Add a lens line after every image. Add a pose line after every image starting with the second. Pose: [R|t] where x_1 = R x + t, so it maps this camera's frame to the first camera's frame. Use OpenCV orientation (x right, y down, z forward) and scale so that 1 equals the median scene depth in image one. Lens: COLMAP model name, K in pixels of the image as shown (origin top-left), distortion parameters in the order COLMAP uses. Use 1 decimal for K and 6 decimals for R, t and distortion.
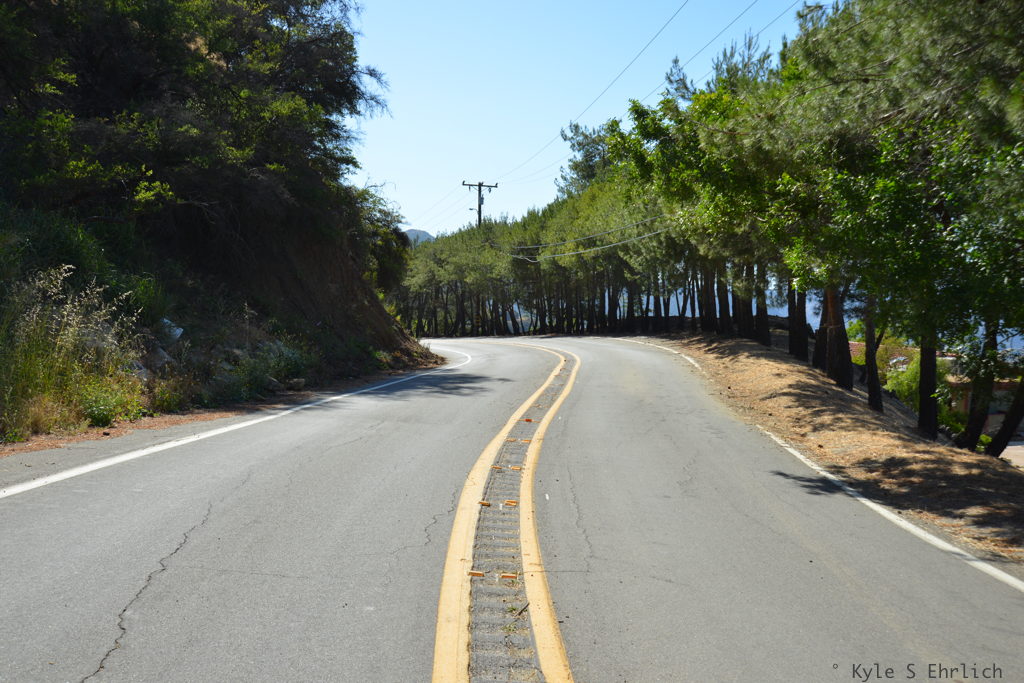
lens RADIAL K [[1007.1, 0, 513.7], [0, 1007.1, 352.9], [0, 0, 1]] dist [-0.063682, 0.108560]
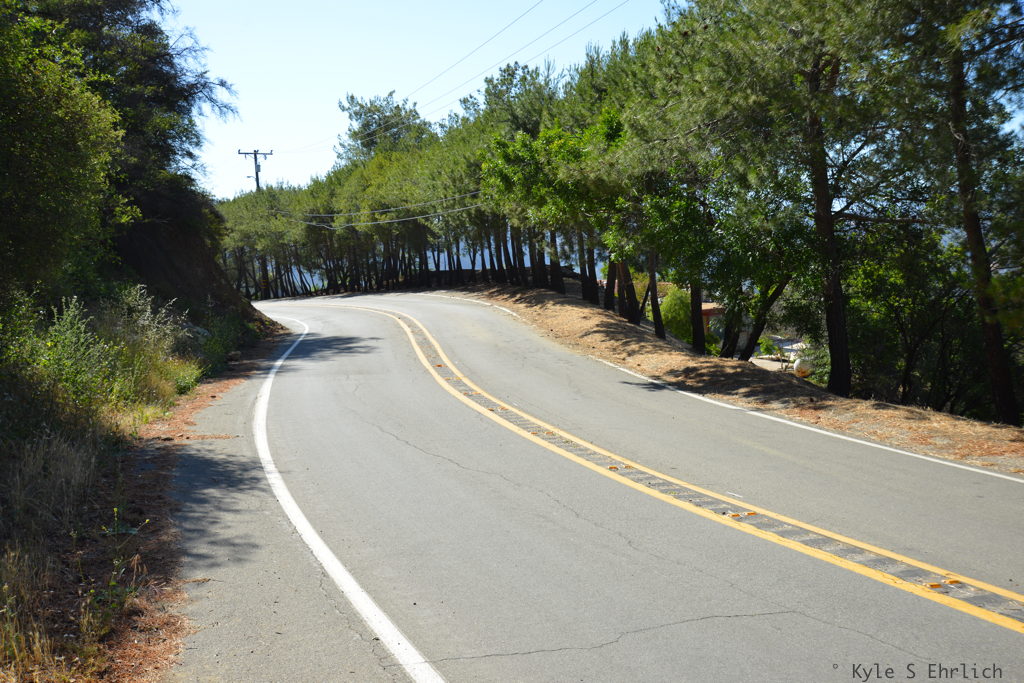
lens RADIAL K [[1012.0, 0, 515.2], [0, 1012.0, 348.0], [0, 0, 1]] dist [-0.060553, 0.104123]
pose [[0.966426, -0.085678, 0.242238, -0.122509], [0.074124, 0.995651, 0.056434, -0.016381], [-0.246020, -0.036584, 0.968574, -0.217564]]
